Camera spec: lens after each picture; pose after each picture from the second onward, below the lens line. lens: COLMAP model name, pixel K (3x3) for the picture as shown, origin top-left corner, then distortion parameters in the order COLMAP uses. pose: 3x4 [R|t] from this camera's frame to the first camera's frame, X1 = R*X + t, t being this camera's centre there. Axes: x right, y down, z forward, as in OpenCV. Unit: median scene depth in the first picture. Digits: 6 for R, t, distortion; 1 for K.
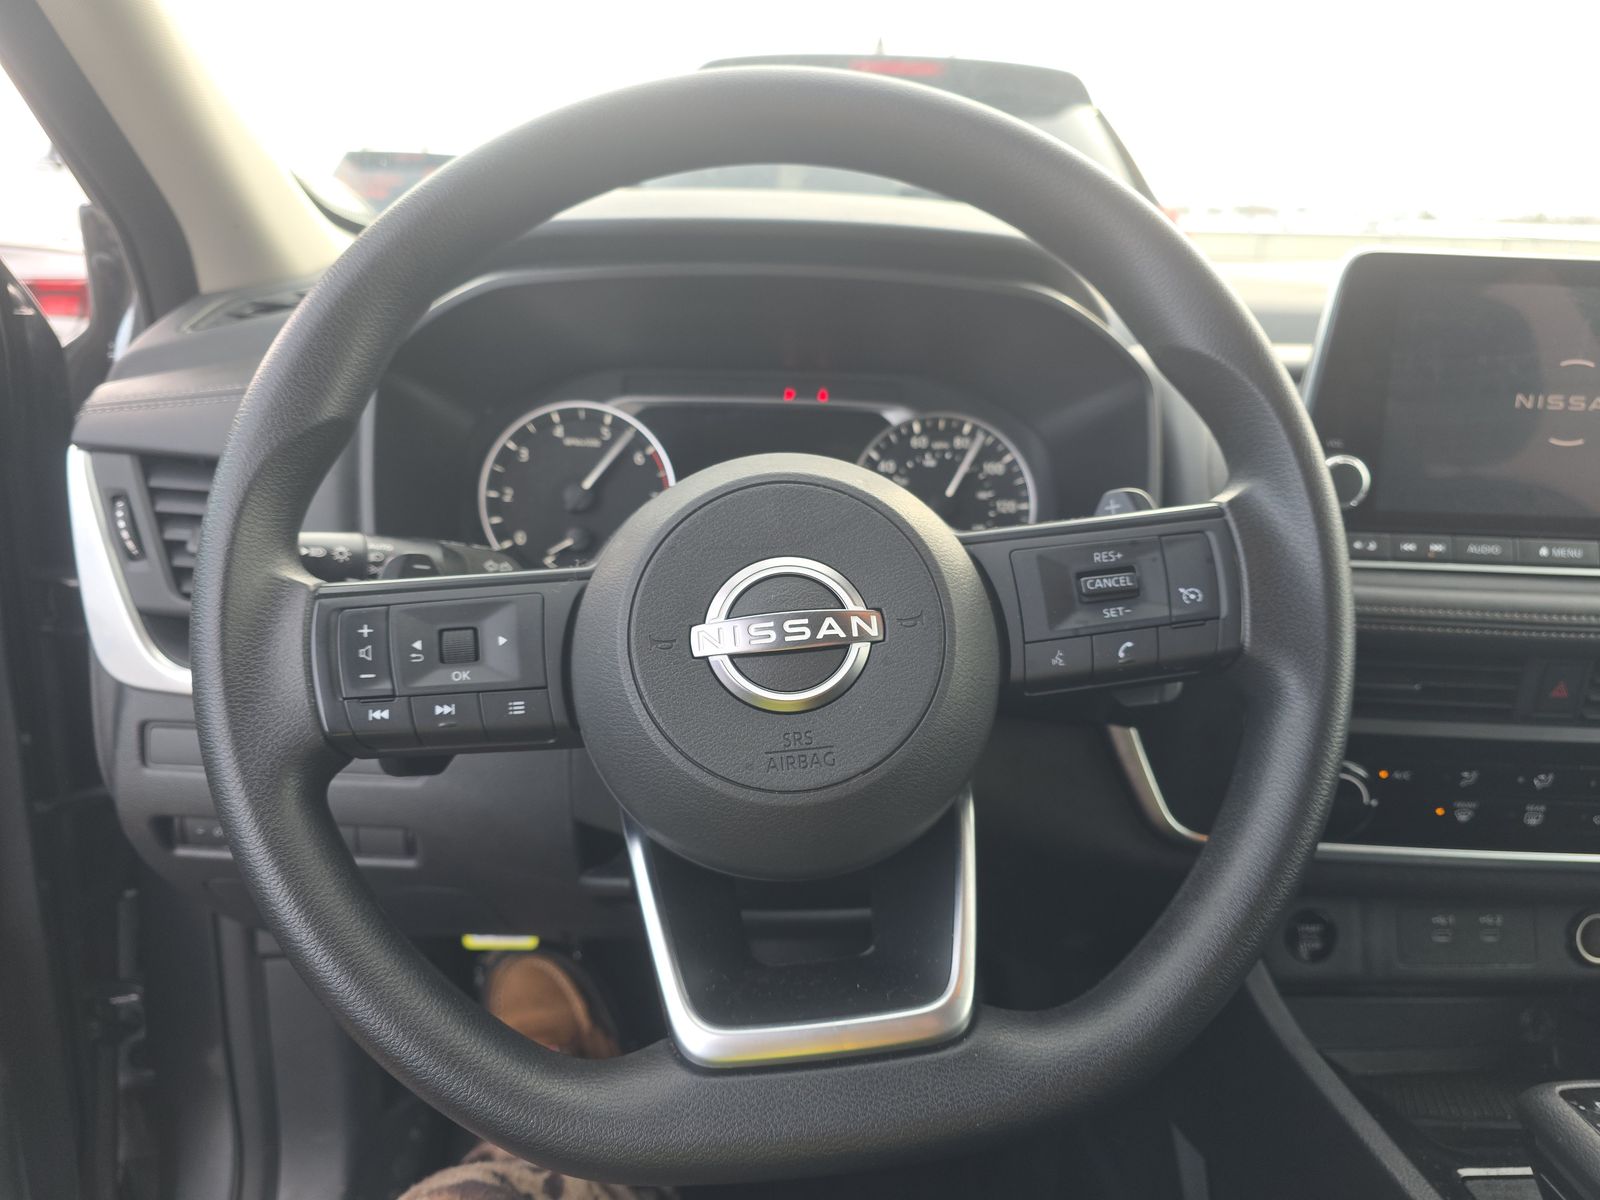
lens RADIAL K [[1045.5, 0, 759.4], [0, 1045.5, 603.3], [0, 0, 1]] dist [0.049684, -0.036165]
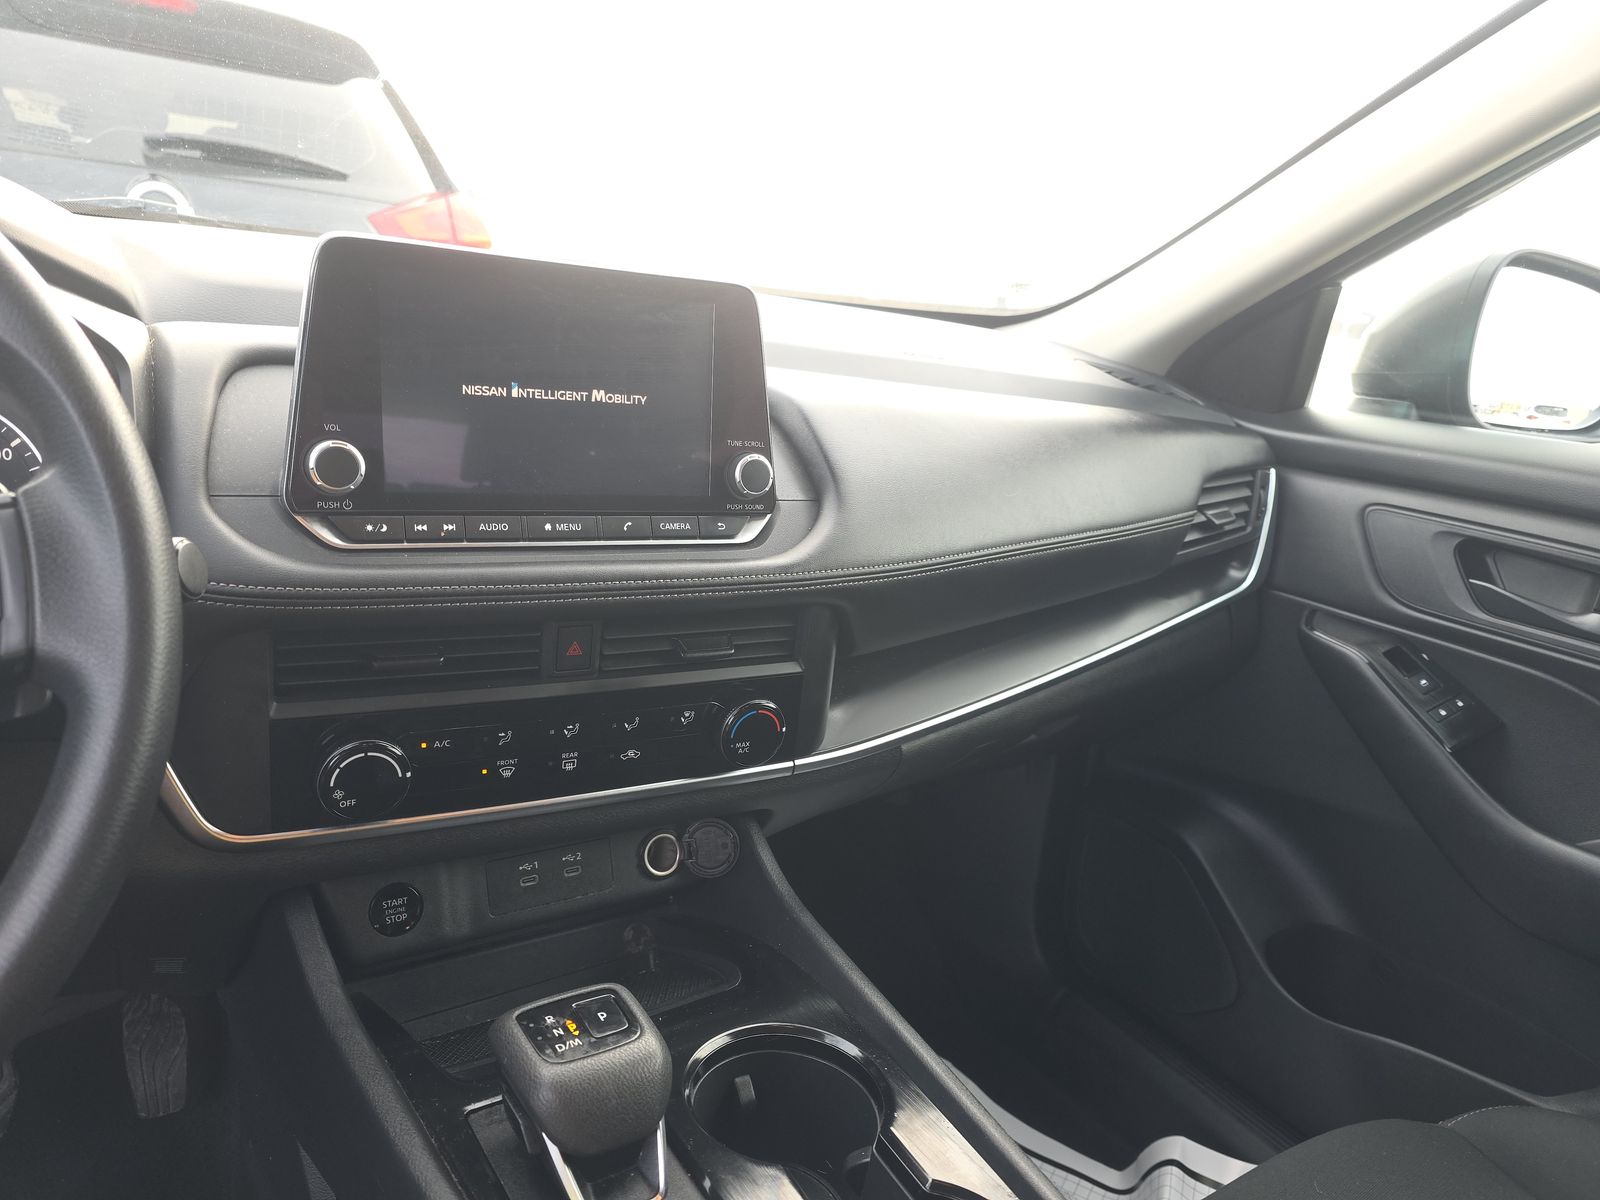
lens RADIAL K [[1045.5, 0, 759.4], [0, 1045.5, 603.3], [0, 0, 1]] dist [0.049684, -0.036165]
pose [[0.874316, -0.077503, 0.479129, 0.395322], [0.070392, 0.996979, 0.032817, 0.010616], [-0.480225, 0.005035, 0.877131, -0.071344]]
